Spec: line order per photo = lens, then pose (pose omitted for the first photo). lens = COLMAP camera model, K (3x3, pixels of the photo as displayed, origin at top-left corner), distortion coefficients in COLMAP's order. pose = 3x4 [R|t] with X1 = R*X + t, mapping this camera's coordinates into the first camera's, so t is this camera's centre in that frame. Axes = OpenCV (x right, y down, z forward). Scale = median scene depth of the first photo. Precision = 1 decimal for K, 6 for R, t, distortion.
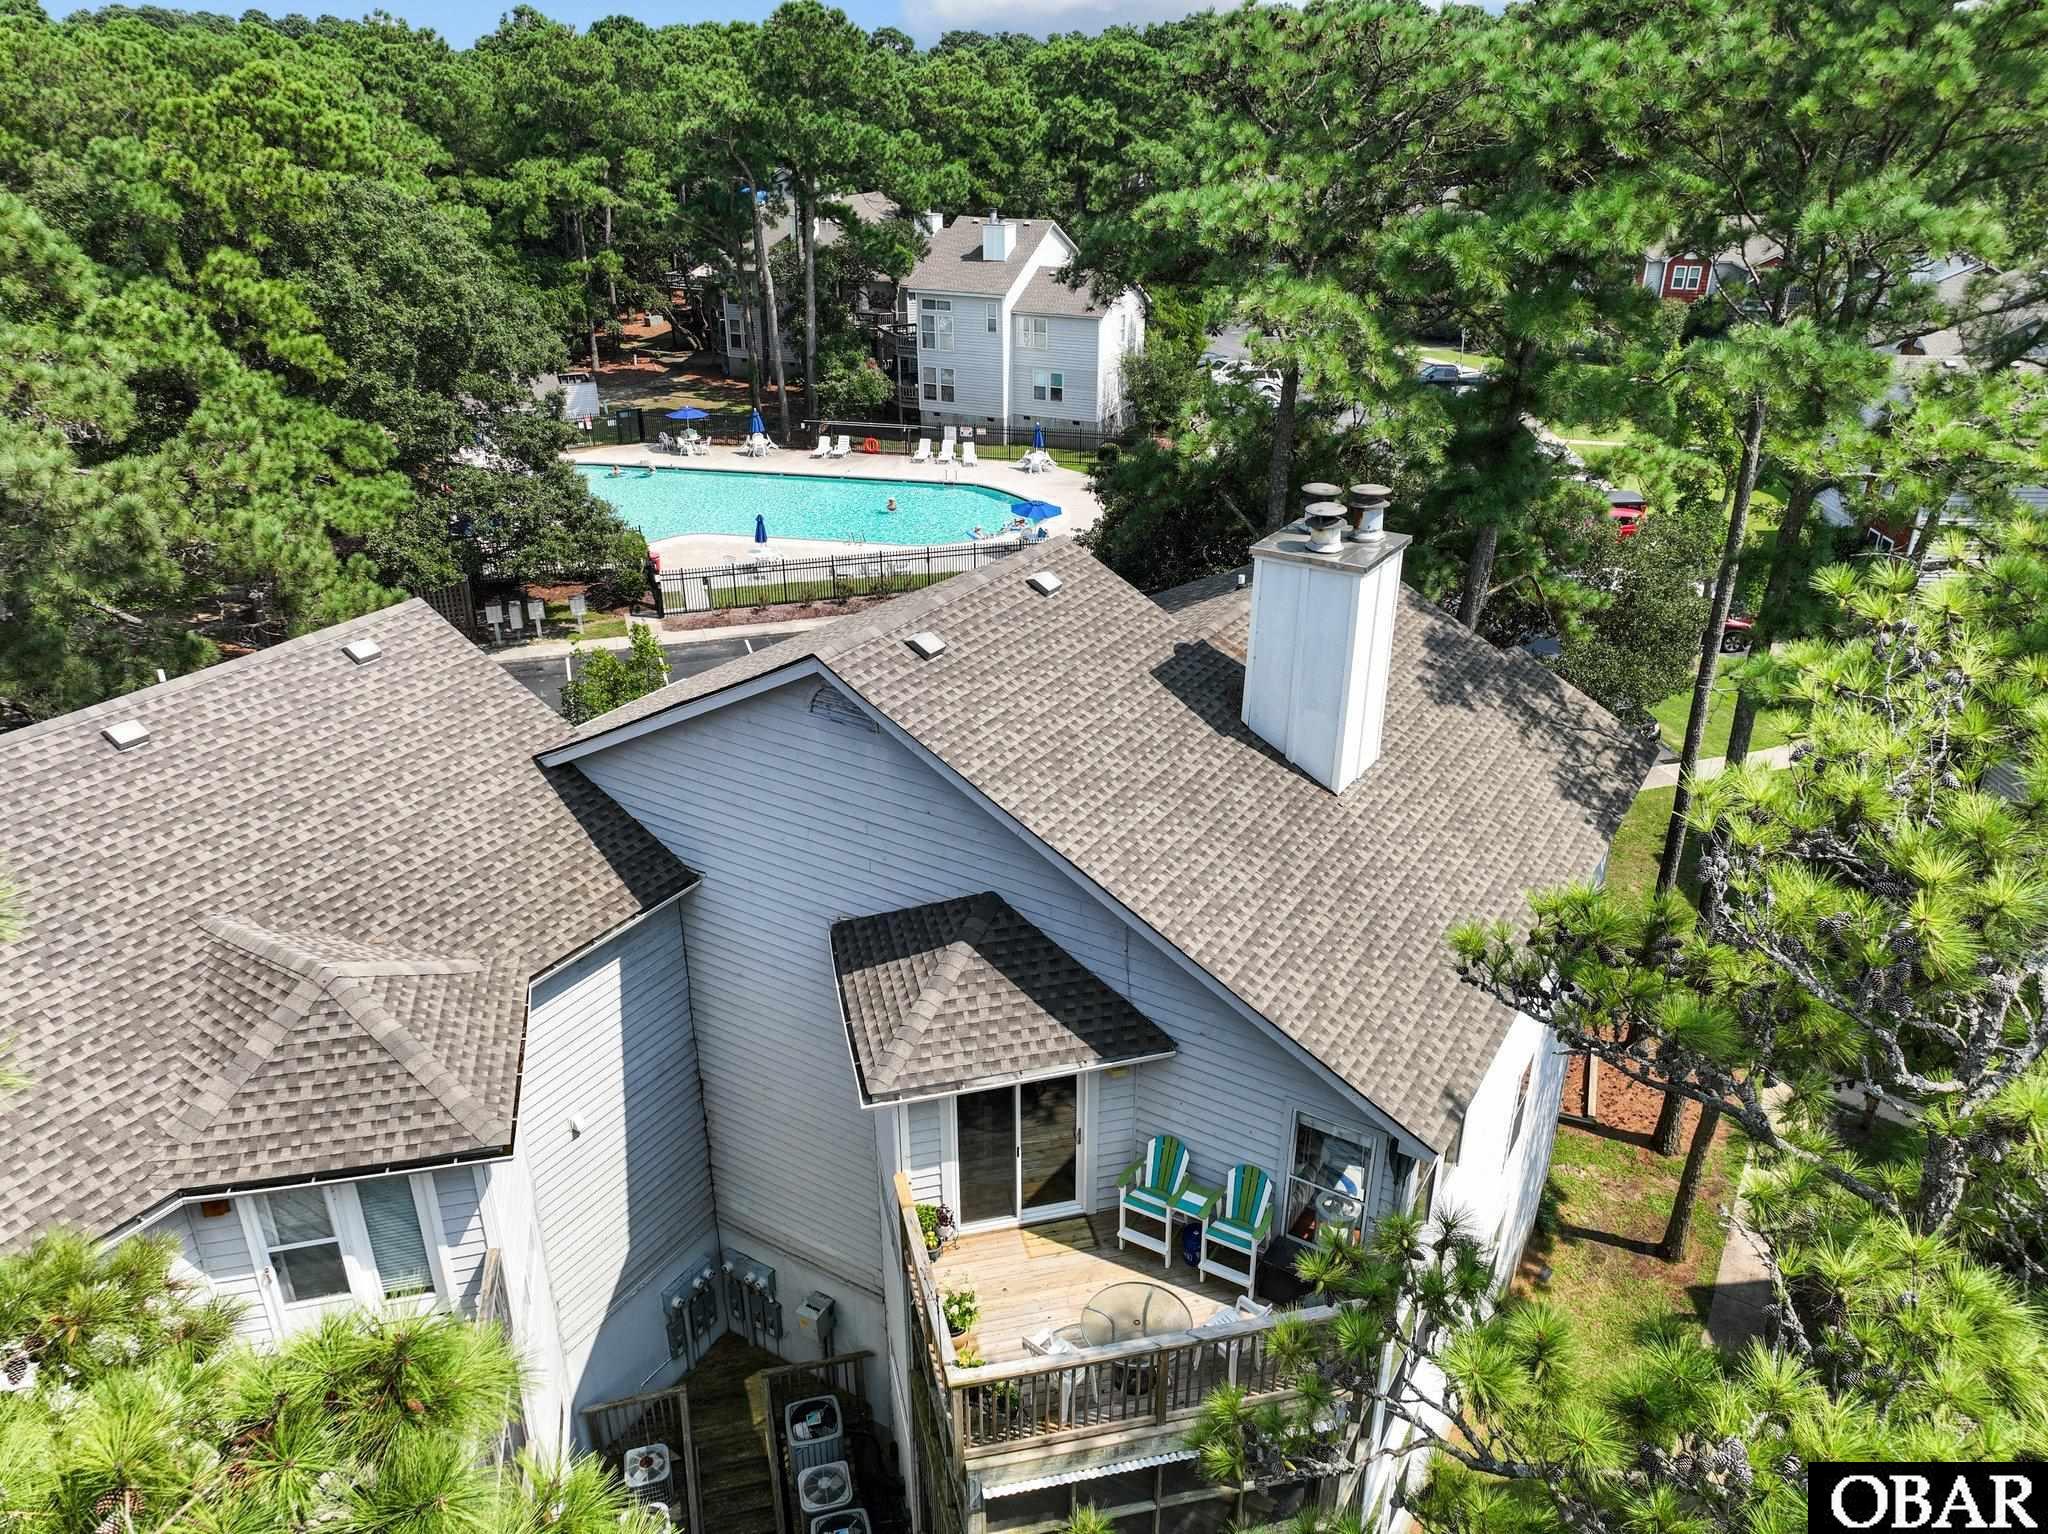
lens RADIAL K [[1501.3, 0, 1024.0], [0, 1501.3, 767.0], [0, 0, 1]] dist [0.006717, 0.003617]
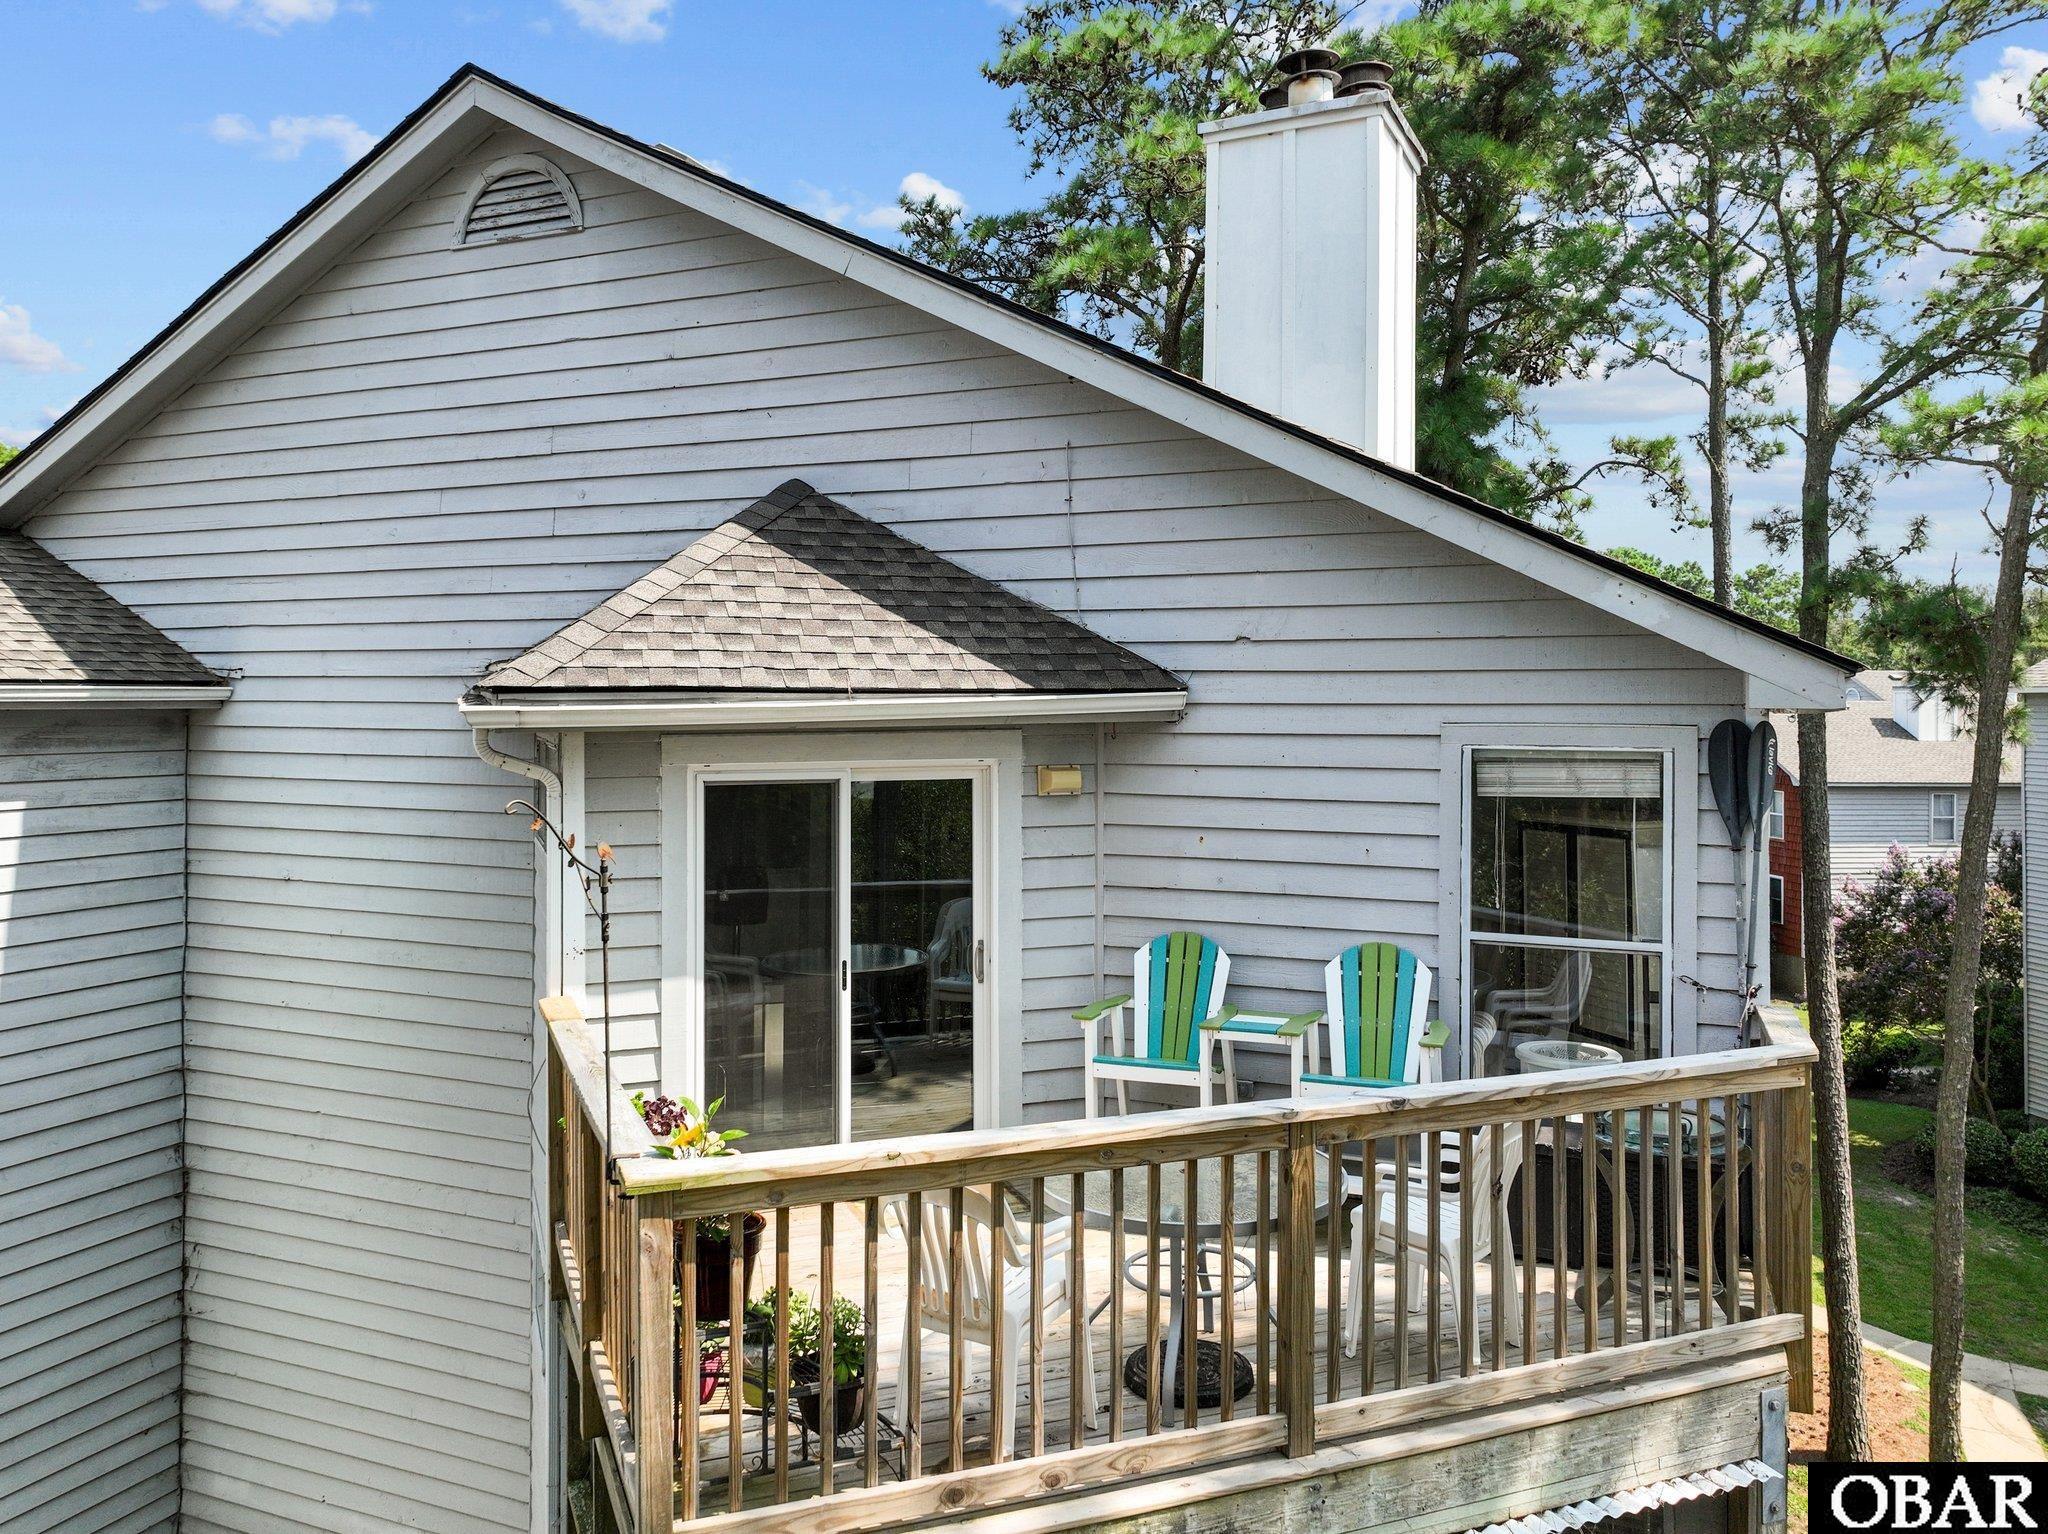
lens RADIAL K [[1501.3, 0, 1024.0], [0, 1501.3, 767.0], [0, 0, 1]] dist [0.006717, 0.003617]
pose [[0.991360, 0.006171, 0.131028, -0.009431], [0.052479, 0.896807, -0.439299, 0.395827], [-0.120218, 0.442379, 0.888734, 0.578673]]
